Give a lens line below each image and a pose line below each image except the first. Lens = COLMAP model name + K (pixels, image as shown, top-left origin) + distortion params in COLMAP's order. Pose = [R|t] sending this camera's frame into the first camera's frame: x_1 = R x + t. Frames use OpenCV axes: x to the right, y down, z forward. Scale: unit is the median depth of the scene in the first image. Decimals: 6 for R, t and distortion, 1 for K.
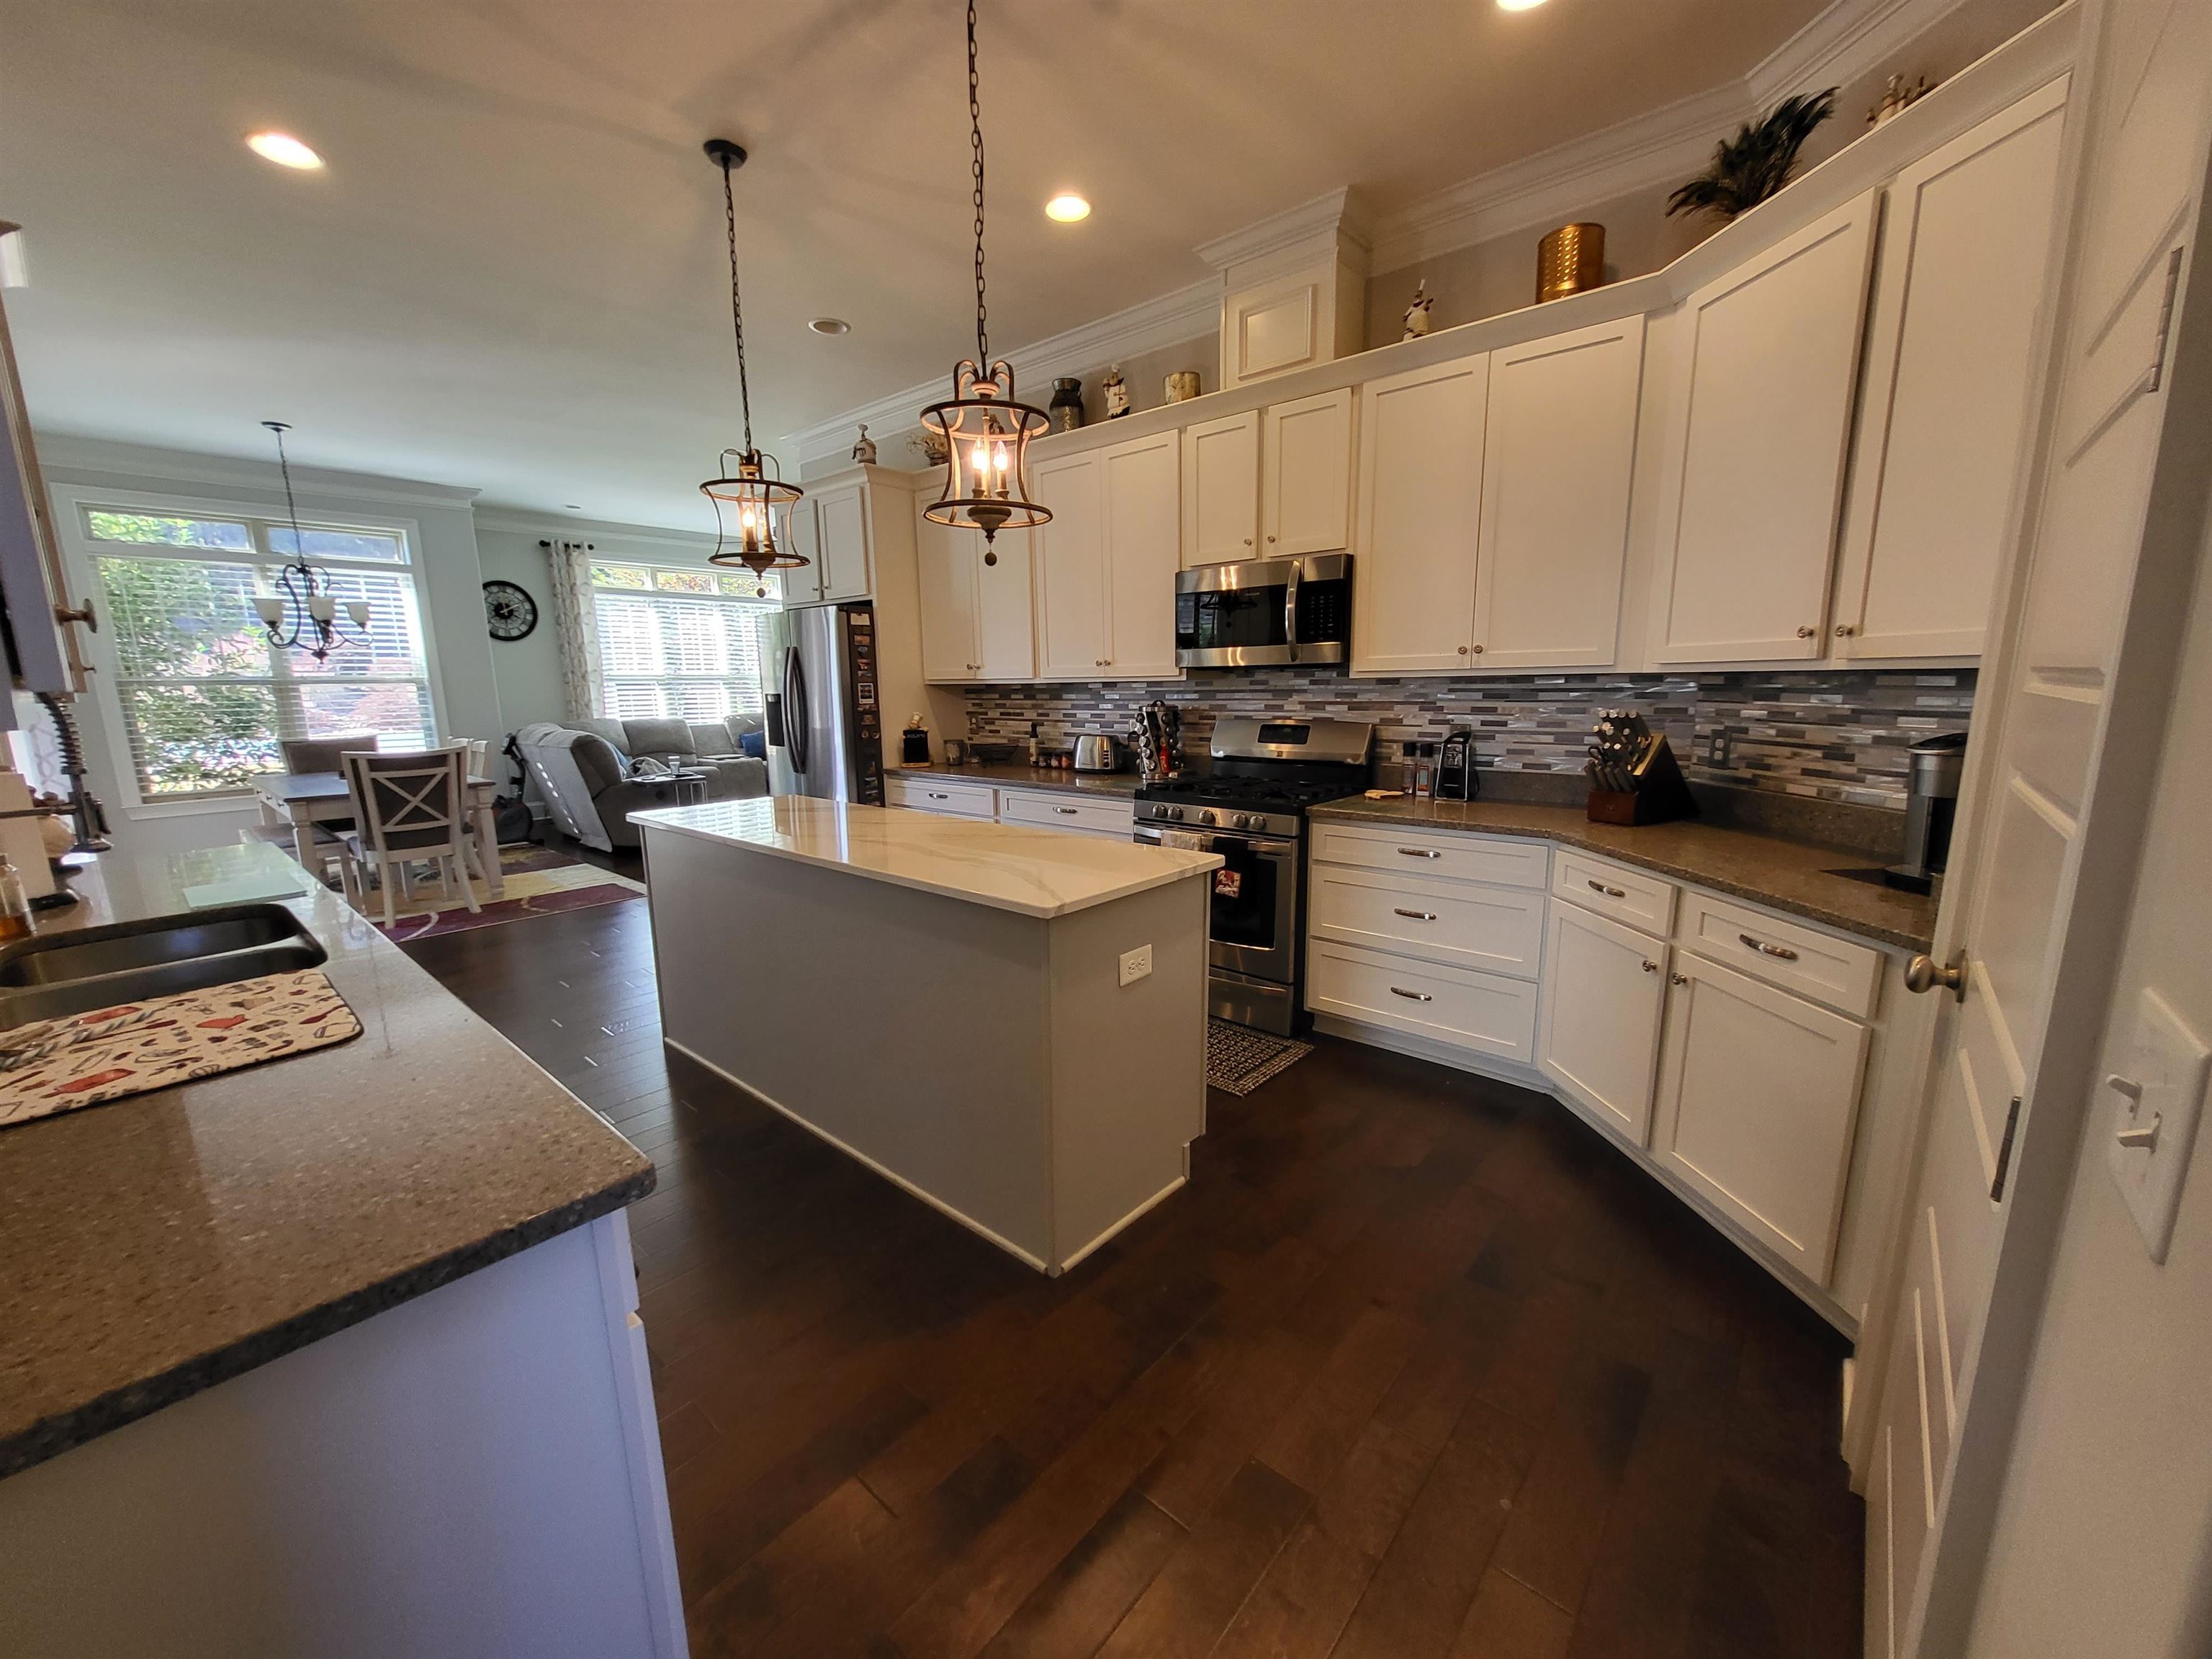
lens RADIAL K [[863.8, 0, 1092.3], [0, 863.8, 839.4], [0, 0, 1]] dist [0.001539, 0.000084]
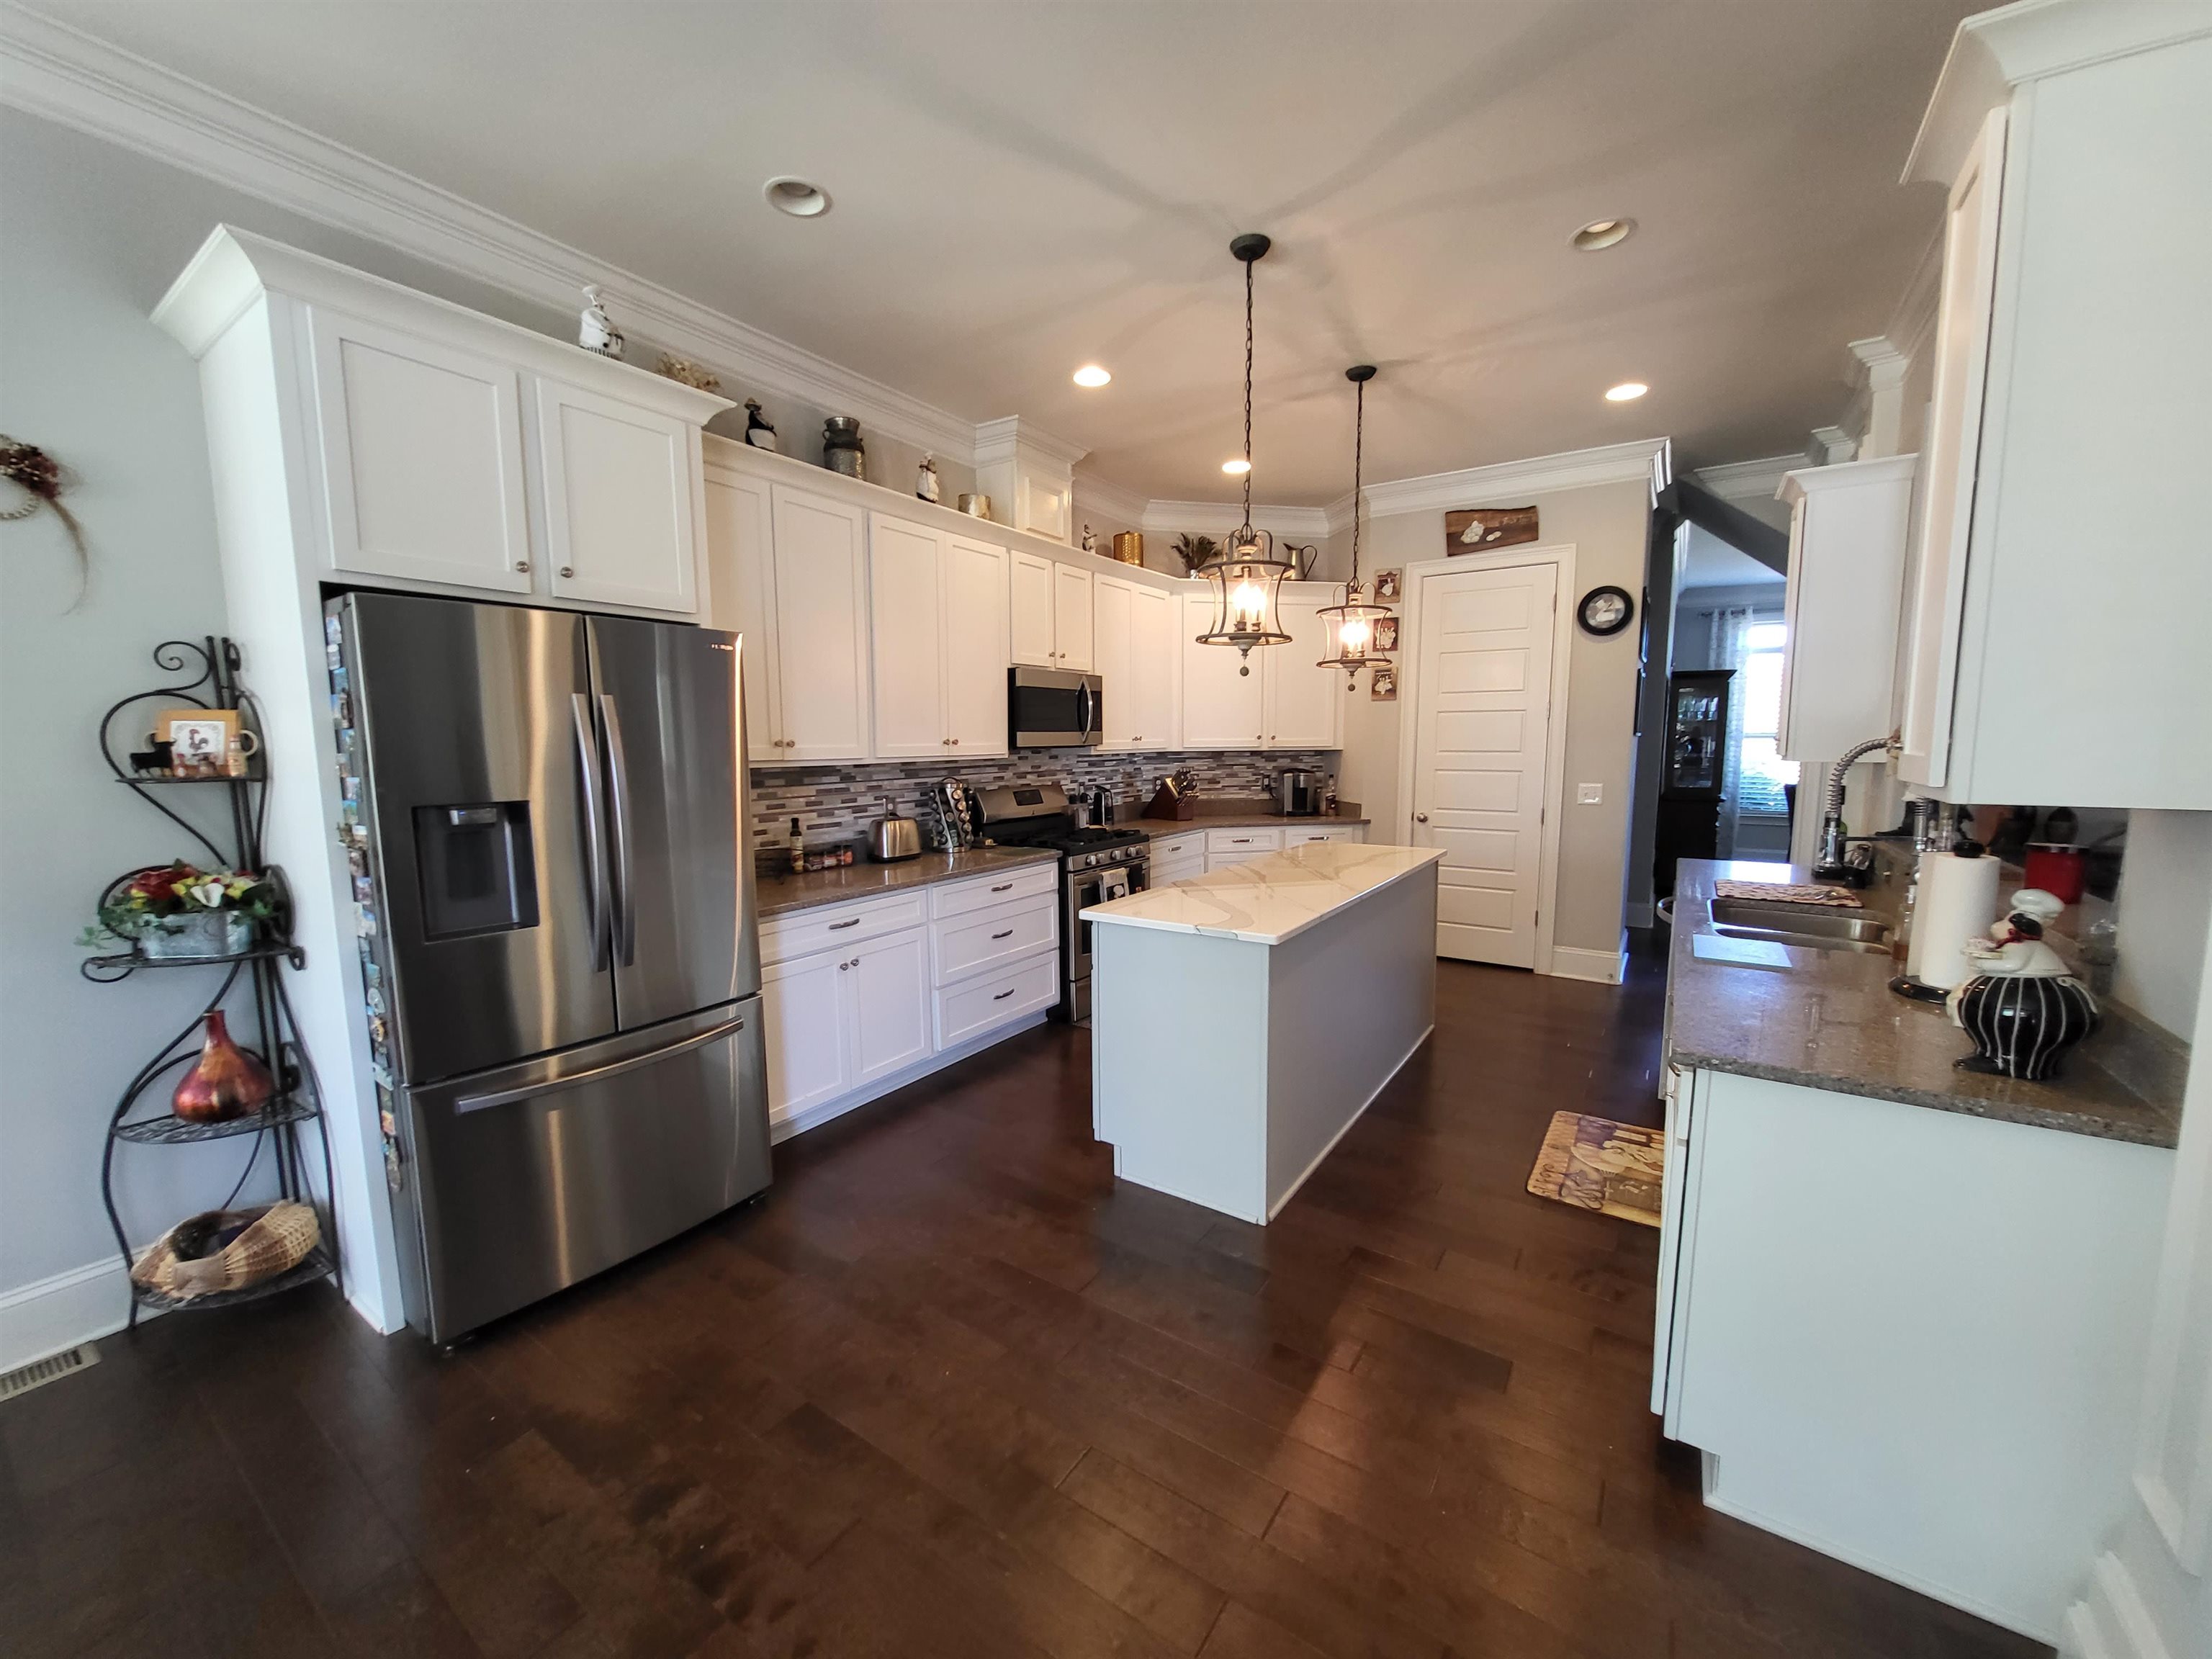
lens RADIAL K [[863.8, 0, 1092.3], [0, 863.8, 839.4], [0, 0, 1]] dist [0.001539, 0.000084]
pose [[-0.122513, -0.099367, 0.987480, -1.185577], [0.190631, 0.974092, 0.121671, -0.218955], [-0.973987, 0.203151, -0.100397, 1.144651]]
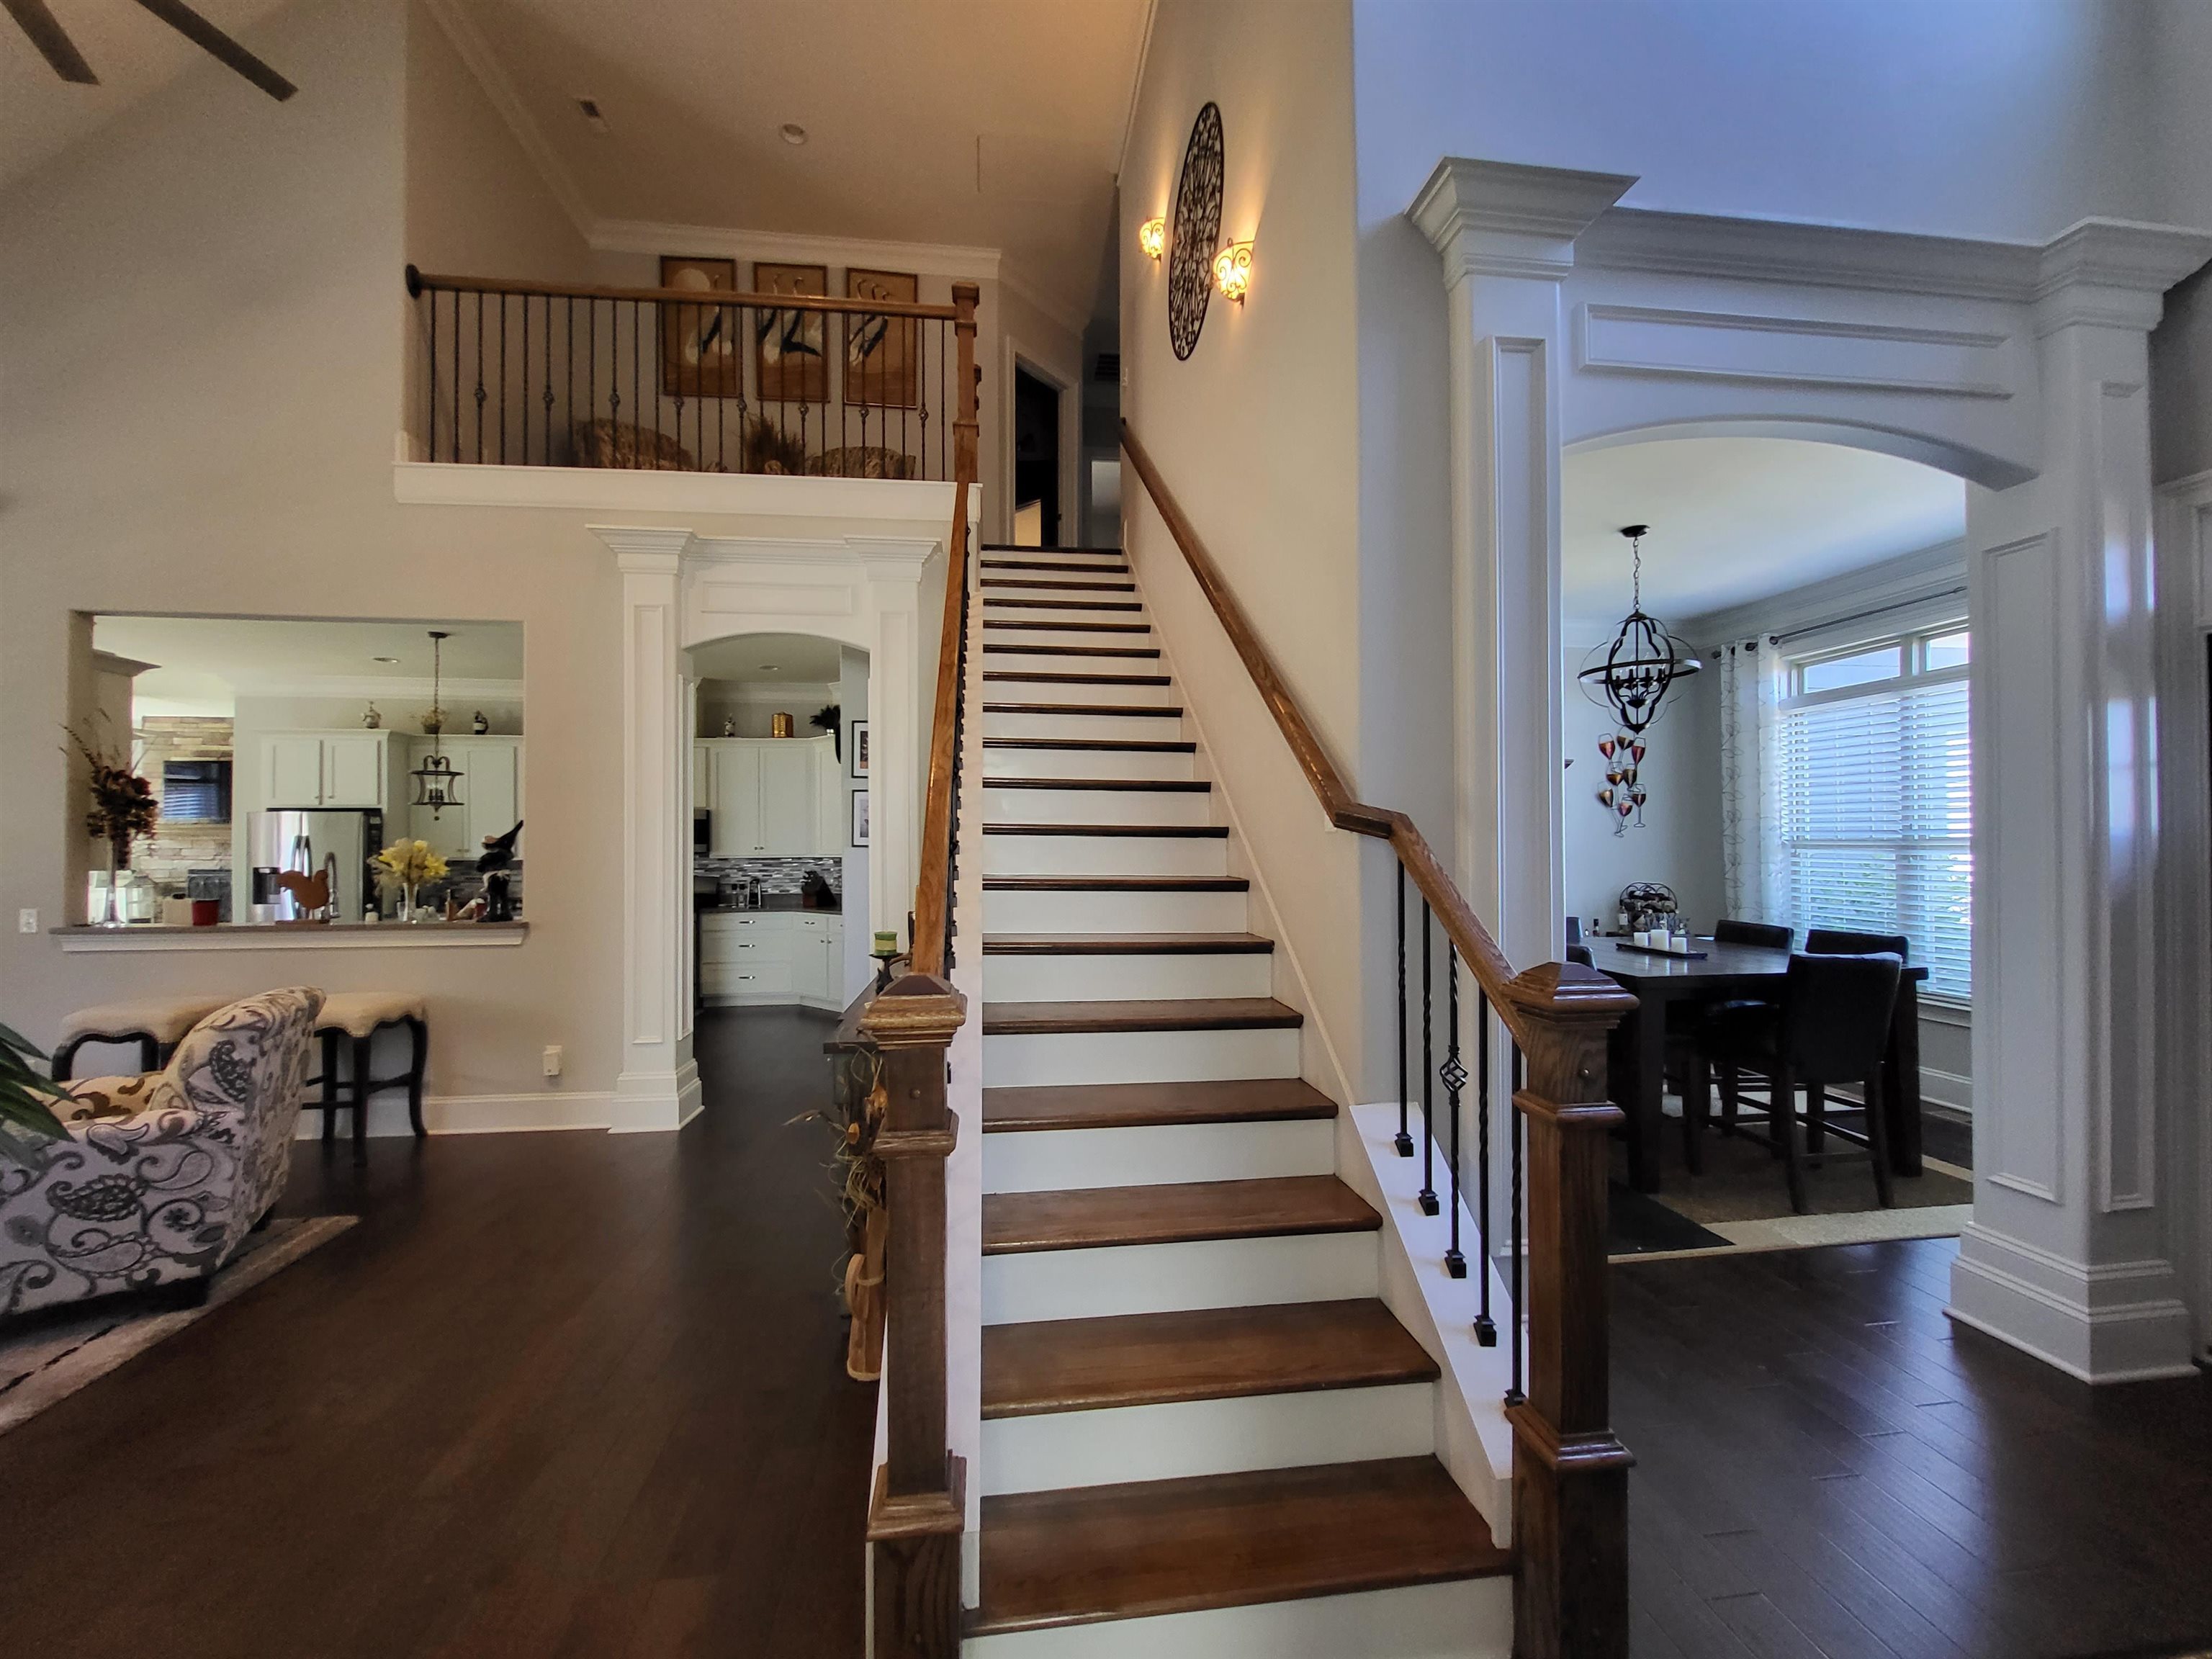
lens RADIAL K [[863.8, 0, 1092.3], [0, 863.8, 839.4], [0, 0, 1]] dist [0.001539, 0.000084]
pose [[0.669312, 0.021998, 0.742656, -0.770383], [0.133016, 0.979865, -0.148903, 0.261635], [-0.730978, 0.198448, 0.652909, -1.356175]]
